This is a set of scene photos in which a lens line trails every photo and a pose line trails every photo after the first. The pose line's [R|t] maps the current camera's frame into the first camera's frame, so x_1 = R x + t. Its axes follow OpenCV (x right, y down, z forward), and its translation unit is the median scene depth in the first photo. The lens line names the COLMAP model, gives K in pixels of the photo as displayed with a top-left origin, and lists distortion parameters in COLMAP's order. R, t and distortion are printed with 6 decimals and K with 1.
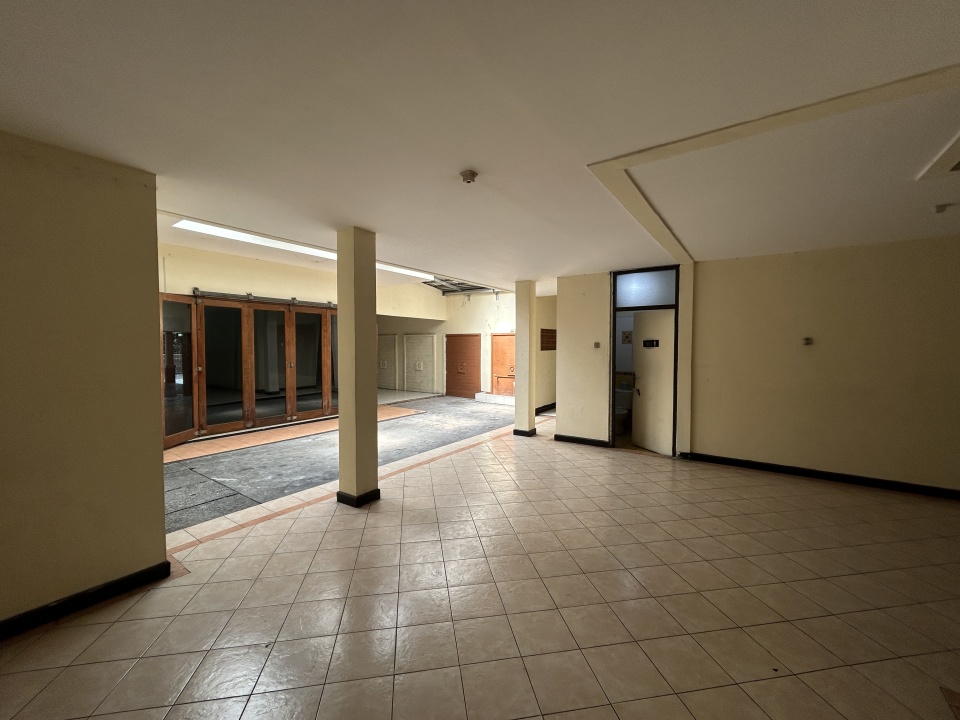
lens RADIAL K [[392.0, 0, 477.1], [0, 392.0, 360.7], [0, 0, 1]] dist [0.001840, 0.000063]
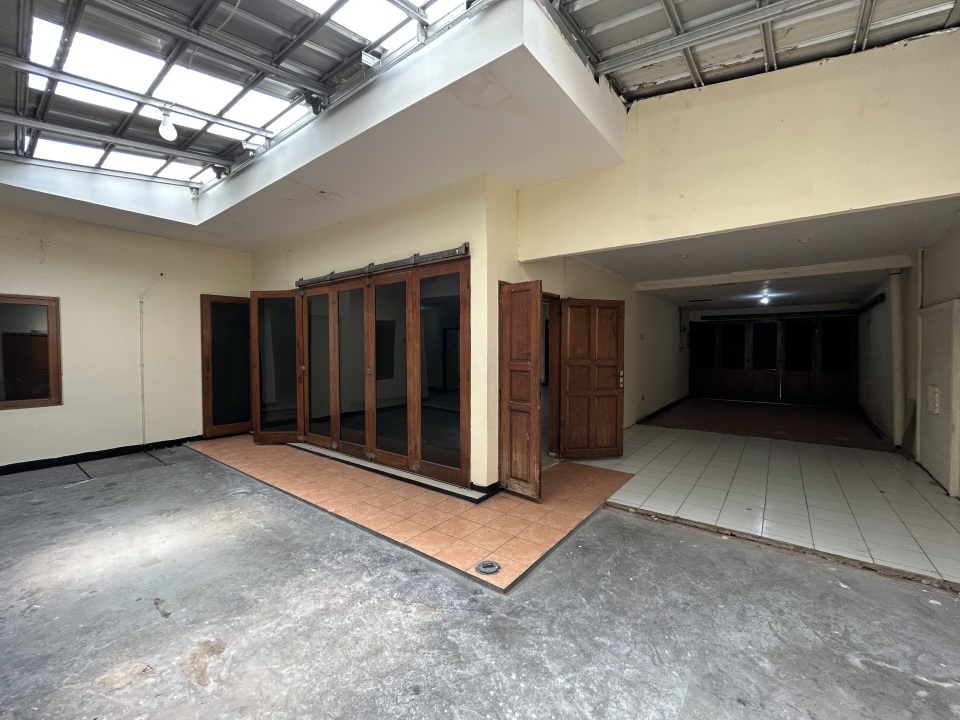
lens RADIAL K [[392.0, 0, 477.1], [0, 392.0, 360.7], [0, 0, 1]] dist [0.001840, 0.000063]
pose [[-0.042090, 0.024976, -0.998802, 0.101615], [-0.039133, 0.998879, 0.026627, -0.020500], [0.998347, 0.040207, -0.041065, 0.828770]]
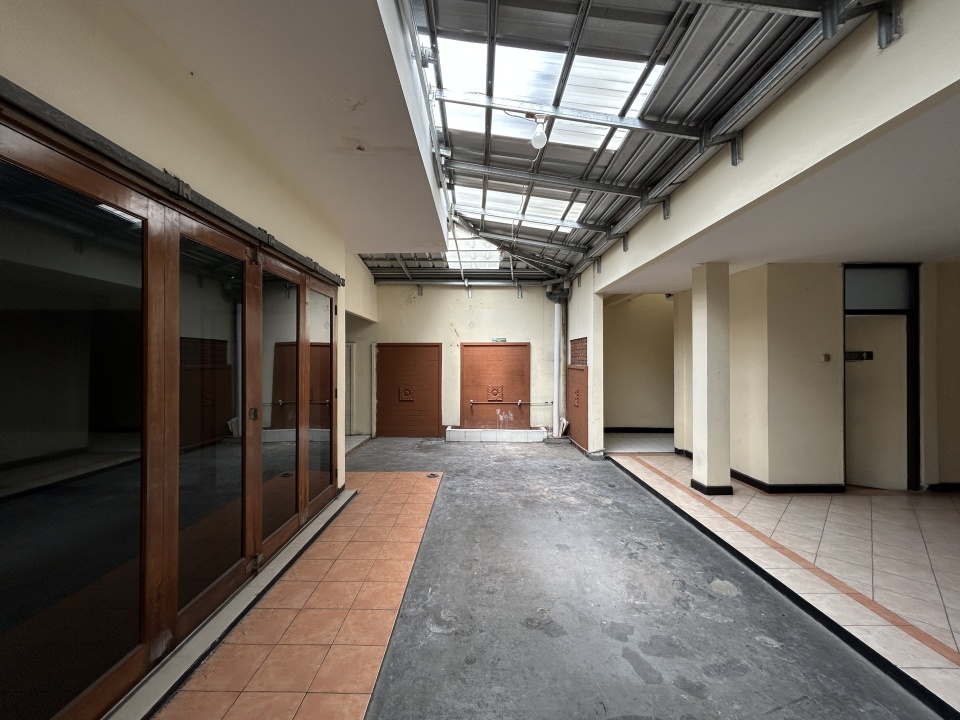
lens RADIAL K [[392.0, 0, 477.1], [0, 392.0, 360.7], [0, 0, 1]] dist [0.001840, 0.000063]
pose [[0.816664, -0.001345, 0.577112, -0.357753], [0.024824, 0.999154, -0.032799, -0.013618], [-0.576580, 0.041112, 0.816006, 0.407766]]
